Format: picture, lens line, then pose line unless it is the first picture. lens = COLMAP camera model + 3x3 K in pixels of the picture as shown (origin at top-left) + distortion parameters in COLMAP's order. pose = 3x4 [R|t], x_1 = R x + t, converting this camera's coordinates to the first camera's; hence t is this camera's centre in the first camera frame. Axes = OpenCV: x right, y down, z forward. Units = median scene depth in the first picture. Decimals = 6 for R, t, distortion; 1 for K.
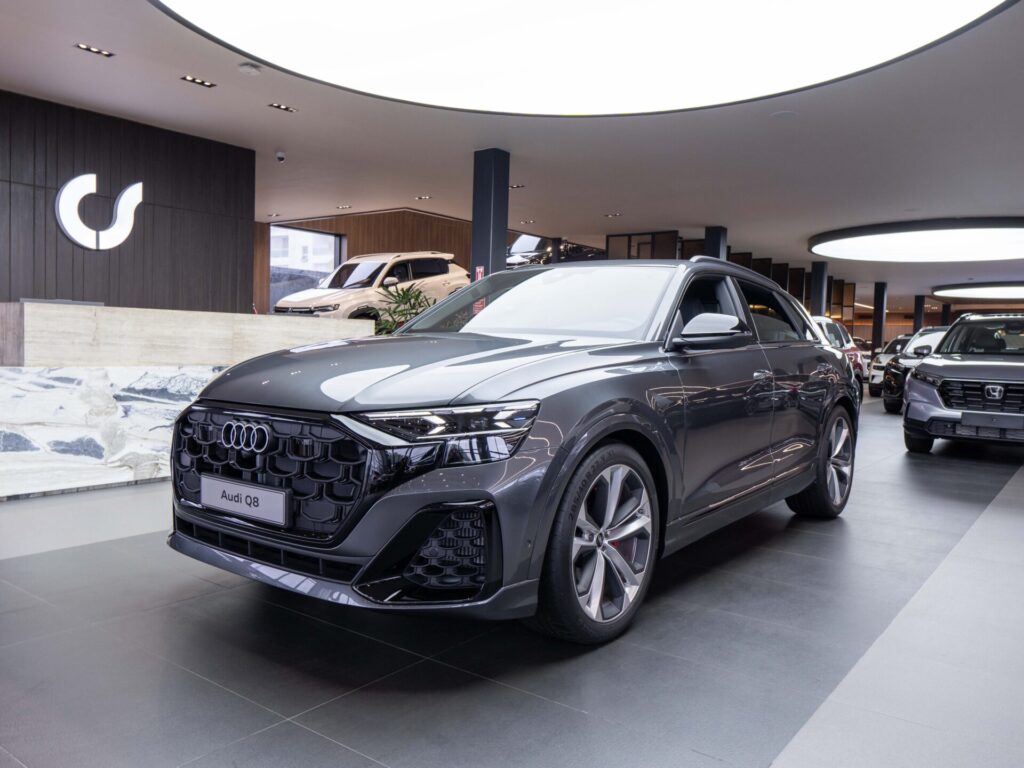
lens RADIAL K [[793.8, 0, 505.6], [0, 793.8, 386.3], [0, 0, 1]] dist [0.000989, 0.004845]
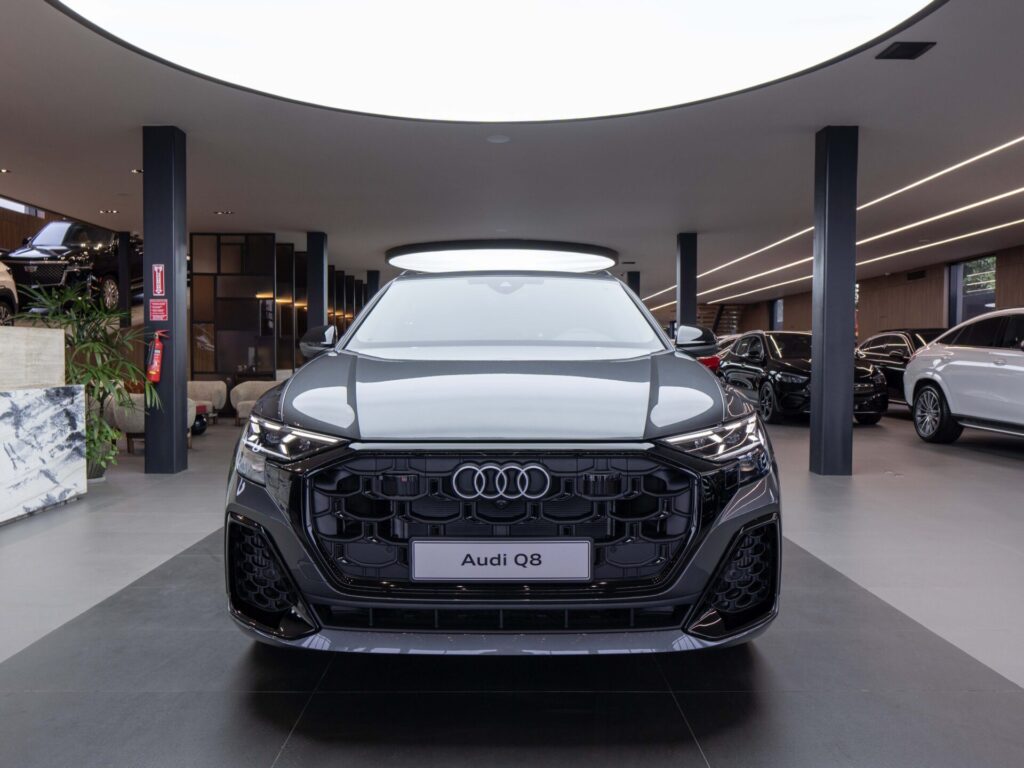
lens RADIAL K [[793.8, 0, 505.6], [0, 793.8, 386.3], [0, 0, 1]] dist [0.000989, 0.004845]
pose [[0.793717, -0.048804, 0.606327, -0.807632], [0.052055, 0.998569, 0.012234, -0.042684], [-0.606056, 0.021852, 0.795122, 0.359378]]
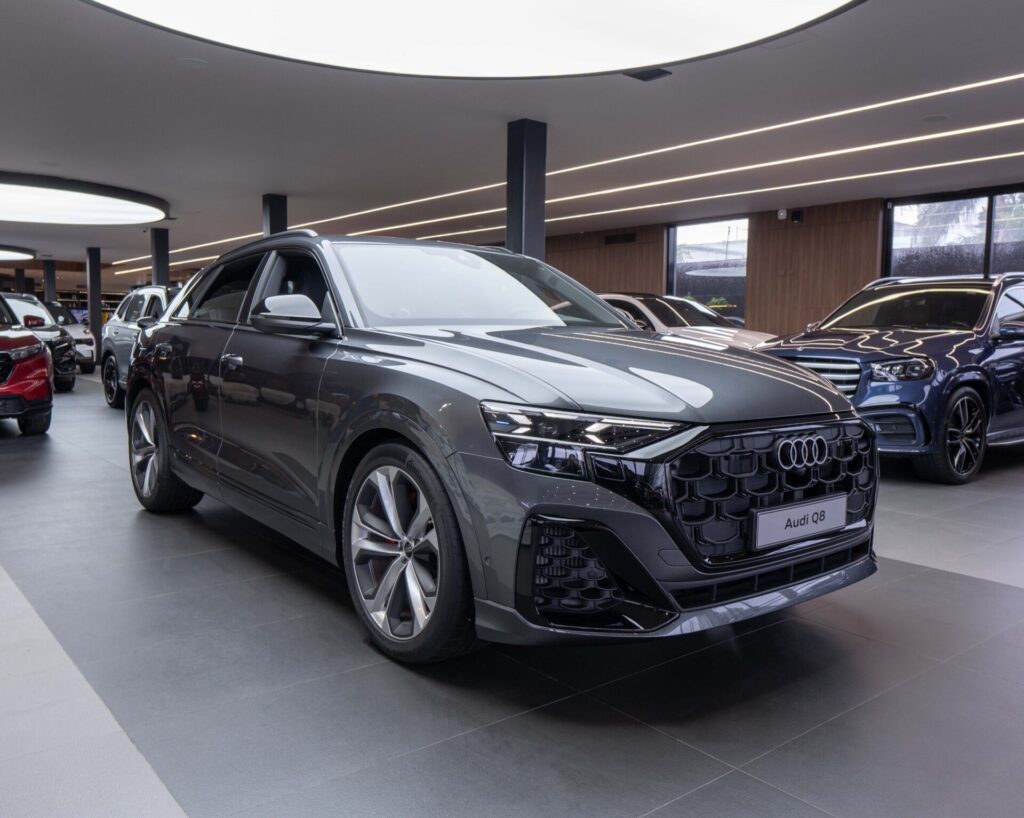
lens RADIAL K [[853.8, 0, 551.6], [0, 853.8, 390.1], [0, 0, 1]] dist [-0.000401, -0.000293]
pose [[0.211972, -0.086617, 0.973430, -1.343790], [0.040898, 0.995978, 0.079717, -0.098527], [-0.976420, 0.022913, 0.214662, 1.071591]]
